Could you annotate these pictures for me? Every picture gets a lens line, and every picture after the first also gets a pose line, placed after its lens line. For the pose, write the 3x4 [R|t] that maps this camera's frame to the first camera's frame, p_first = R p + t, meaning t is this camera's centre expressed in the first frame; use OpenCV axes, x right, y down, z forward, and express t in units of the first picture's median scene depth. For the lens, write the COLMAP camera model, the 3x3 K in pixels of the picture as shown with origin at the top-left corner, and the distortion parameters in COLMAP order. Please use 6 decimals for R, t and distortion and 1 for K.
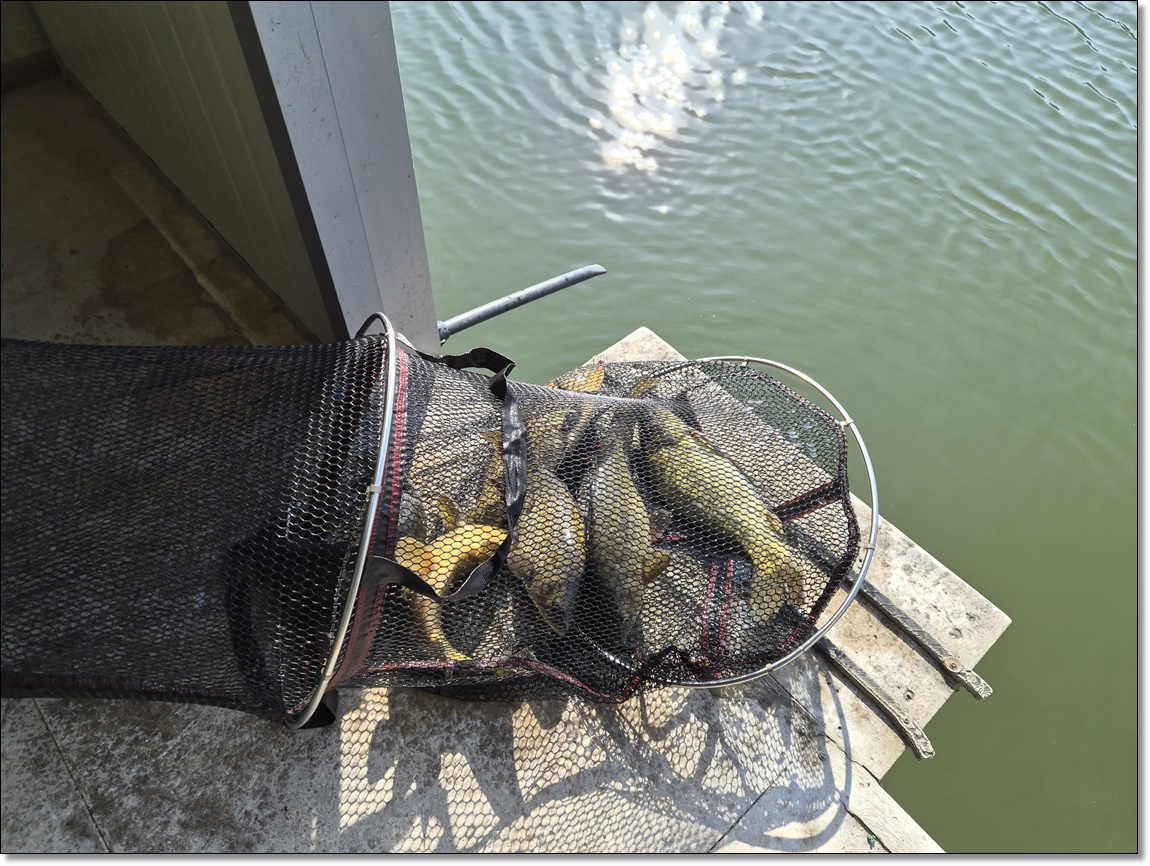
lens RADIAL K [[758.6, 0, 570.2], [0, 758.6, 432.1], [0, 0, 1]] dist [0.060949, -0.052576]
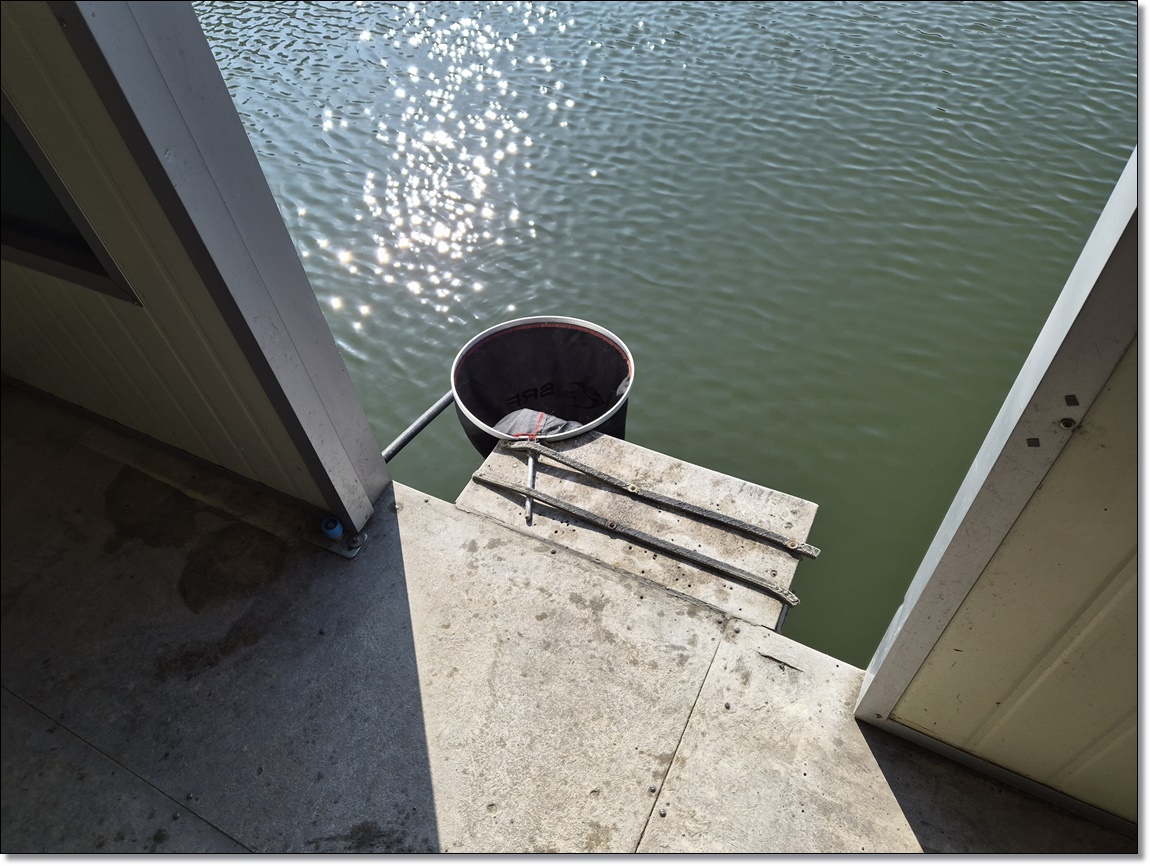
lens RADIAL K [[753.6, 0, 570.1], [0, 753.6, 425.0], [0, 0, 1]] dist [0.067045, -0.059341]
pose [[0.923880, -0.347858, 0.159503, -0.072773], [0.363783, 0.927696, -0.083916, 0.046682], [-0.118779, 0.135553, 0.983624, -0.476570]]
